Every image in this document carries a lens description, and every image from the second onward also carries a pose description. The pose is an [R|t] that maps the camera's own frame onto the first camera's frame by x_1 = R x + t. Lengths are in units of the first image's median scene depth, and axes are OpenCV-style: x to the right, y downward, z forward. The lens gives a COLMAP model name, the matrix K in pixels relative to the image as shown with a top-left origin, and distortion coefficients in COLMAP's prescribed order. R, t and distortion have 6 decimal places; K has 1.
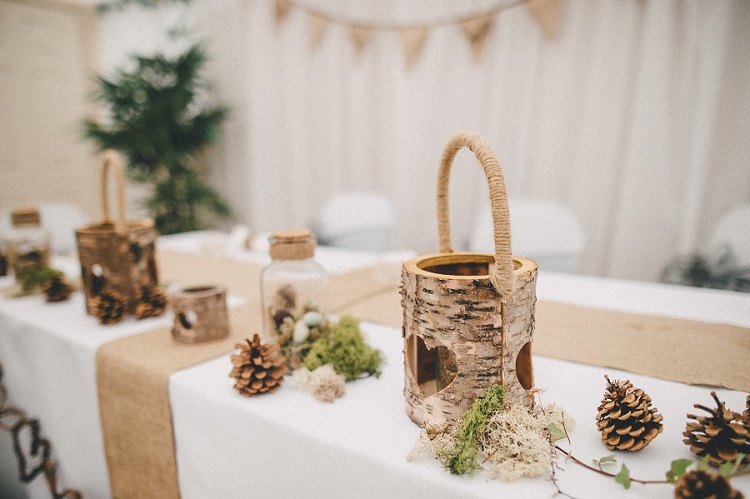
lens RADIAL K [[529.9, 0, 375.0], [0, 529.9, 249.5], [0, 0, 1]] dist [-0.034200, 0.003374]
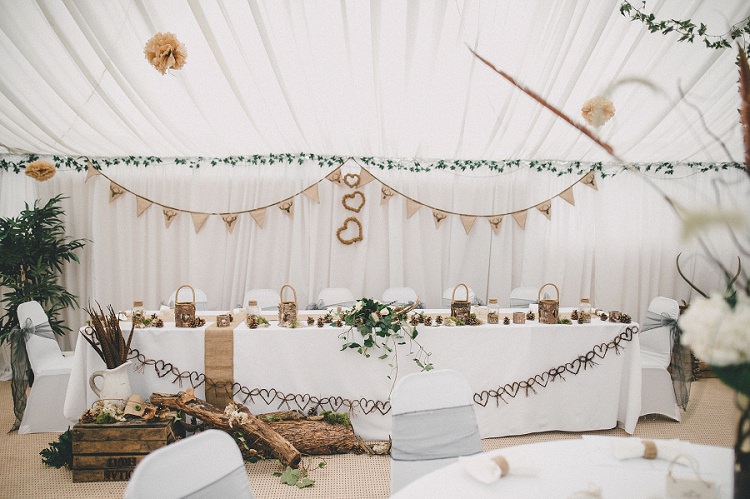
lens RADIAL K [[529.9, 0, 375.0], [0, 529.9, 249.5], [0, 0, 1]] dist [-0.034200, 0.003374]
pose [[0.776636, -0.006623, 0.629915, -1.769138], [0.094084, 0.989949, -0.105590, 0.092189], [-0.622884, 0.141270, 0.769453, -2.756182]]
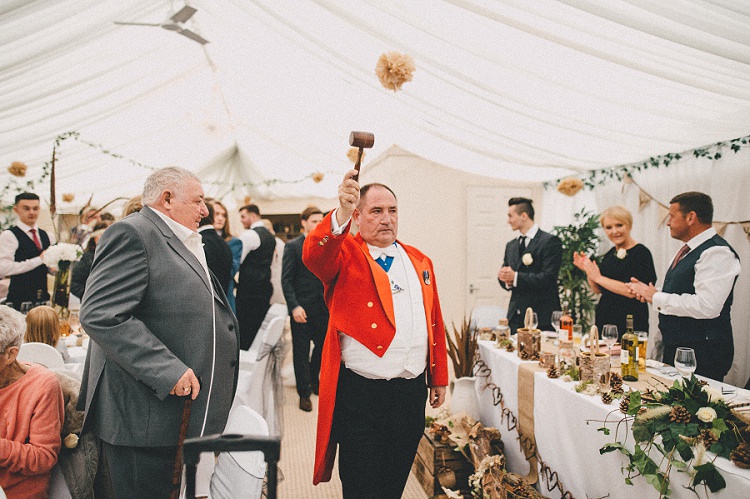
lens RADIAL K [[529.9, 0, 375.0], [0, 529.9, 249.5], [0, 0, 1]] dist [-0.034200, 0.003374]
pose [[0.702024, 0.023221, -0.711775, 1.118893], [-0.131574, 0.986491, -0.097588, -0.093103], [0.699894, 0.162160, 0.695595, -1.962753]]
